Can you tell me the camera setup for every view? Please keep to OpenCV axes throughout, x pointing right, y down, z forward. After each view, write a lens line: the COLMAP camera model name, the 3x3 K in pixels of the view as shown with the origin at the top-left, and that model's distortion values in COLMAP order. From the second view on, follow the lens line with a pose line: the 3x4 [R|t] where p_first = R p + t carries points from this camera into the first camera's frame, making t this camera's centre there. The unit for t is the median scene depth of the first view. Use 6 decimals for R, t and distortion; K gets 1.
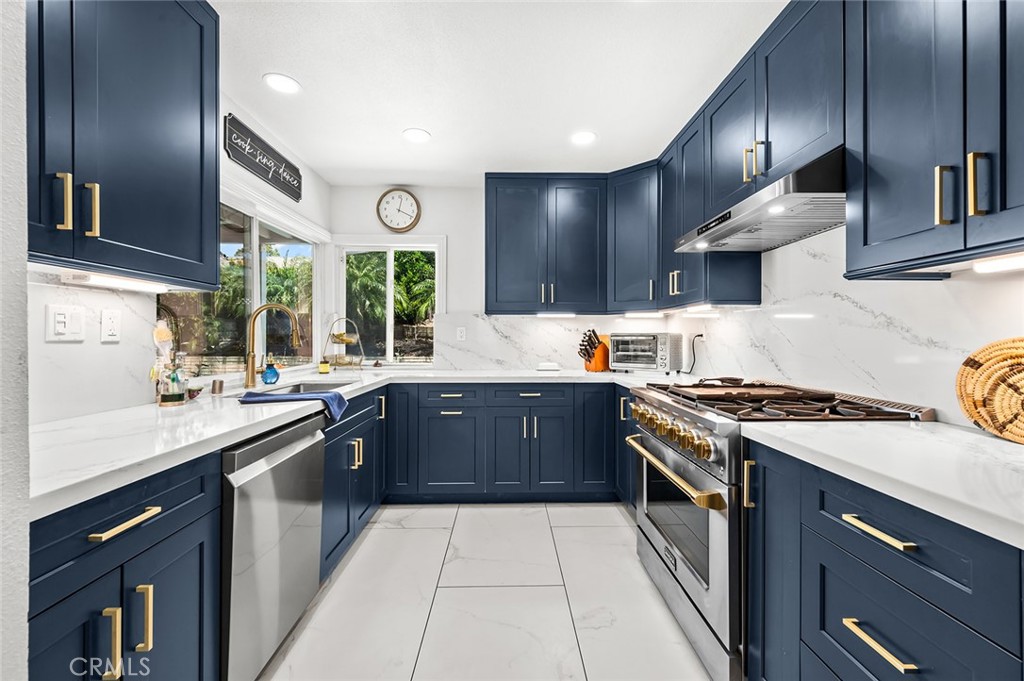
lens RADIAL K [[417.6, 0, 513.6], [0, 417.6, 337.3], [0, 0, 1]] dist [-0.000631, 0.000367]
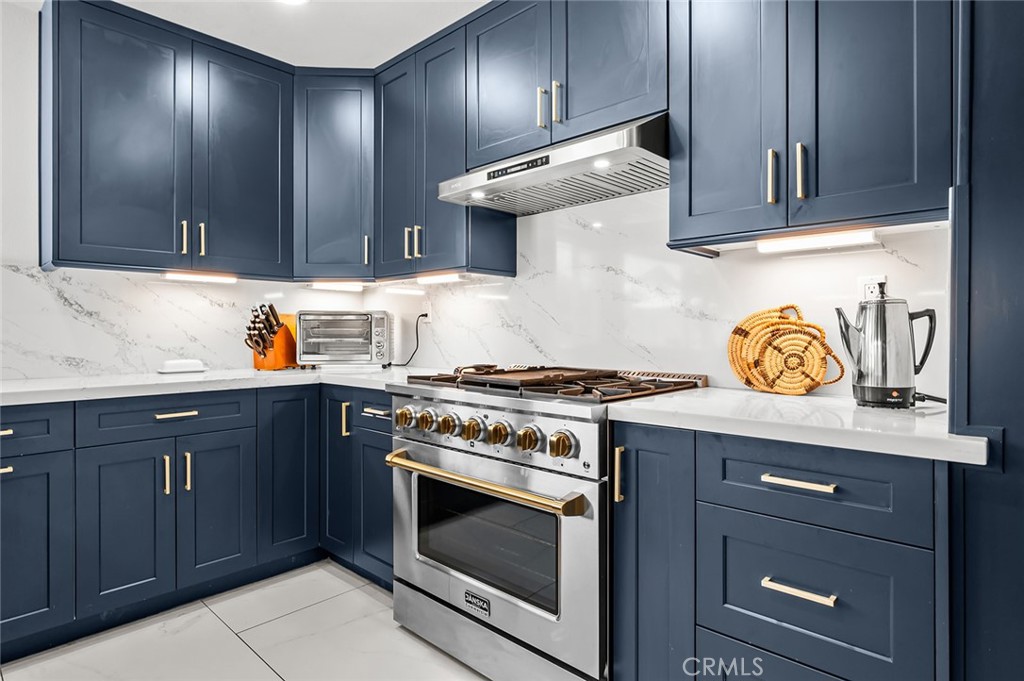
lens RADIAL K [[554.5, 0, 517.6], [0, 554.5, 333.5], [0, 0, 1]] dist [0.001112, -0.000136]
pose [[0.694622, -0.002890, 0.719369, -0.199154], [-0.000310, 0.999991, 0.004317, 0.028618], [-0.719374, -0.003222, 0.694615, 0.178847]]
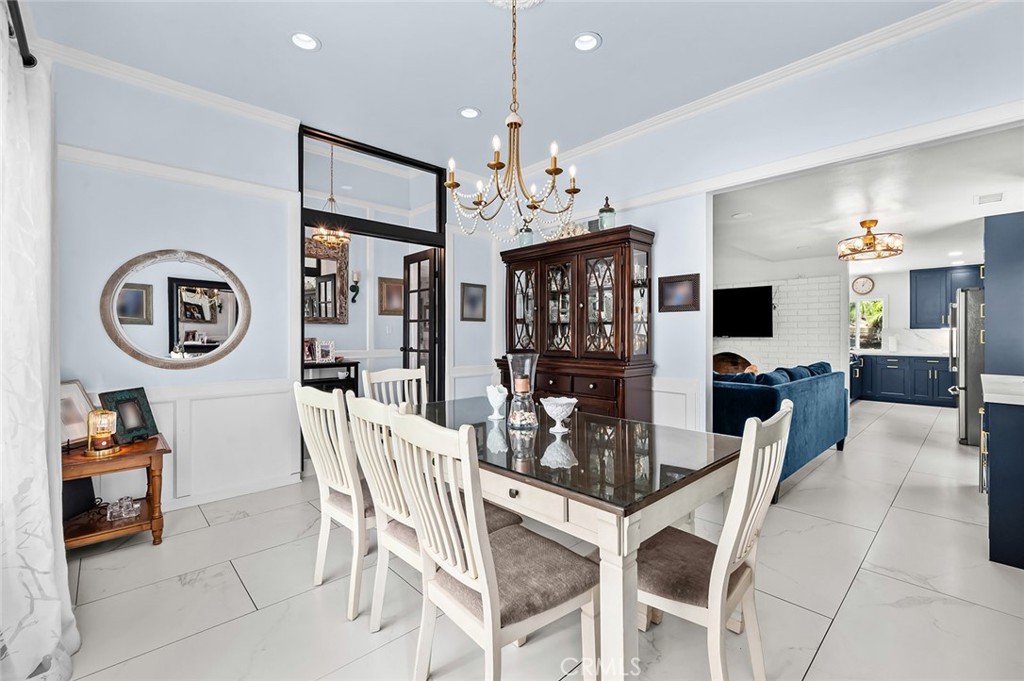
lens RADIAL K [[443.5, 0, 514.9], [0, 443.5, 334.2], [0, 0, 1]] dist [-0.001778, -0.000402]
pose [[0.673566, -0.000471, -0.739127, 0.355373], [0.000061, 1.000000, -0.000582, -0.029586], [0.739127, 0.000346, 0.673566, -2.997396]]
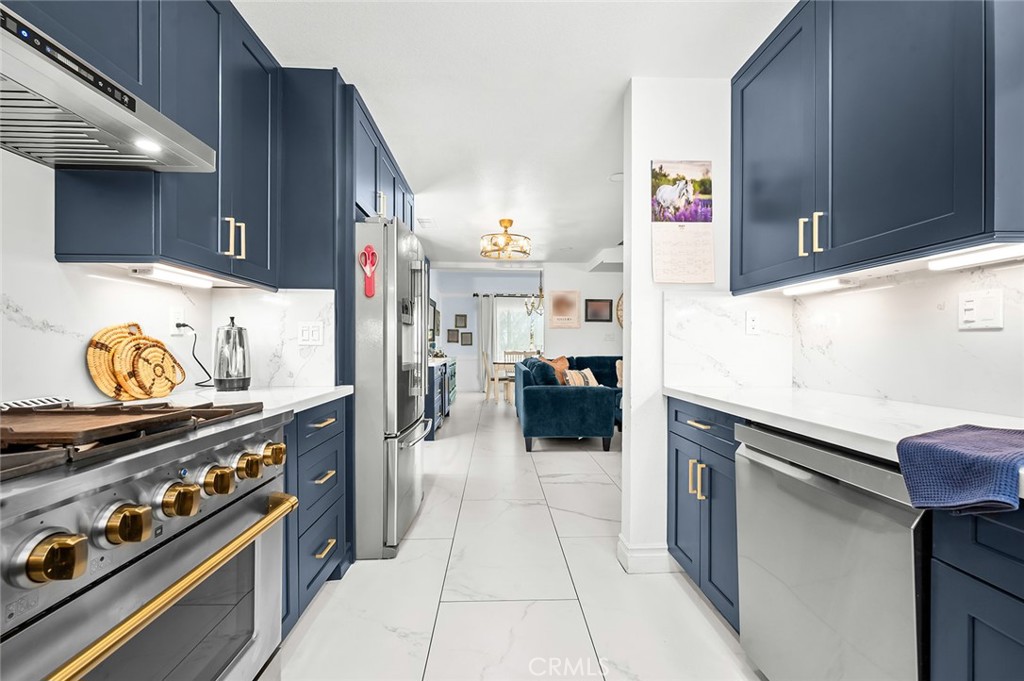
lens RADIAL K [[417.6, 0, 513.6], [0, 417.6, 337.3], [0, 0, 1]] dist [-0.000631, 0.000367]
pose [[-0.999705, -0.004631, -0.023834, -0.002667], [-0.004073, 0.999718, -0.023405, 0.028923], [0.023936, -0.023301, -0.999442, 1.019029]]
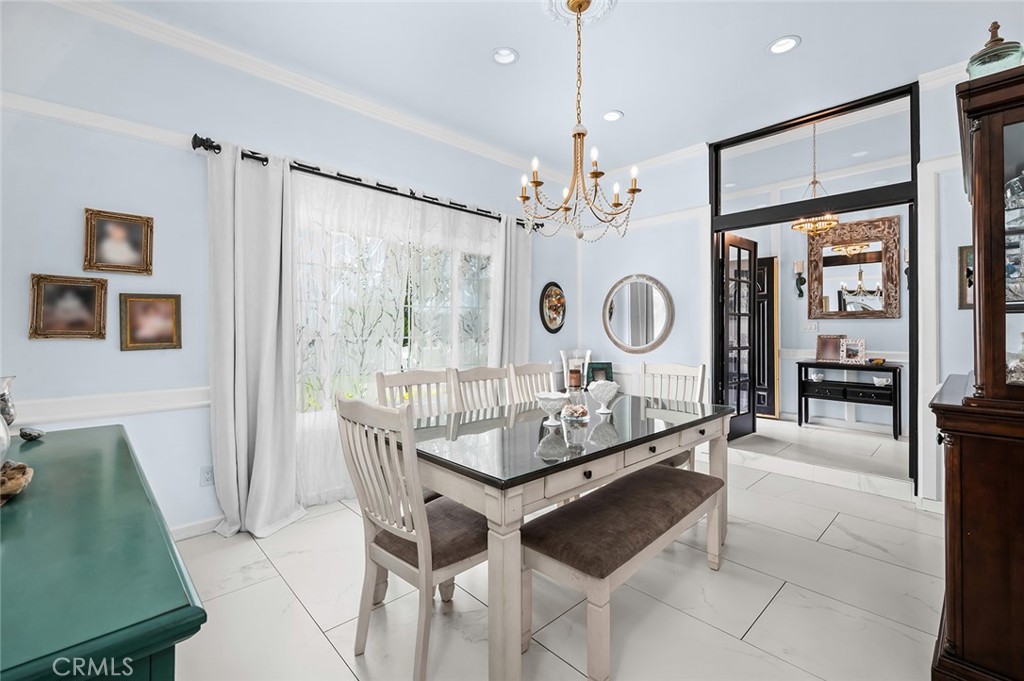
lens RADIAL K [[432.4, 0, 511.2], [0, 432.4, 323.5], [0, 0, 1]] dist [0.001075, 0.000337]
pose [[-0.738105, -0.012444, -0.674571, 0.424163], [-0.001295, 0.999854, -0.017027, -0.028831], [0.674684, -0.011694, -0.738014, -1.809621]]
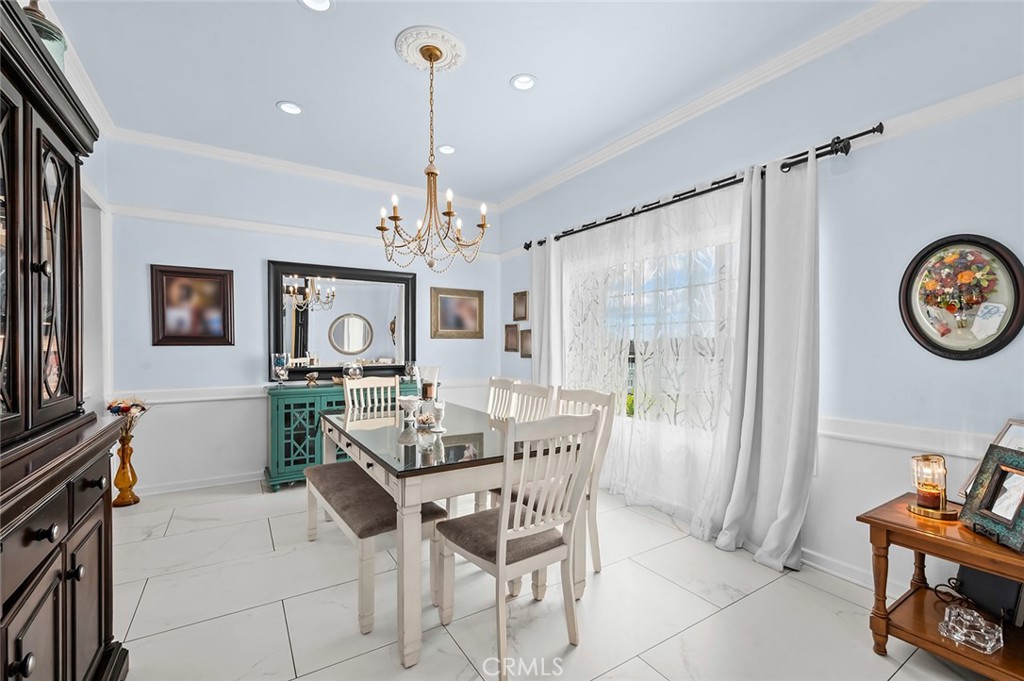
lens RADIAL K [[426.3, 0, 479.2], [0, 426.3, 342.2], [0, 0, 1]] dist [0.000331, -0.000037]
pose [[-0.482991, -0.003839, 0.875617, -1.230246], [0.008046, 0.999929, 0.008823, -0.076752], [-0.875588, 0.011307, -0.482926, -1.983501]]
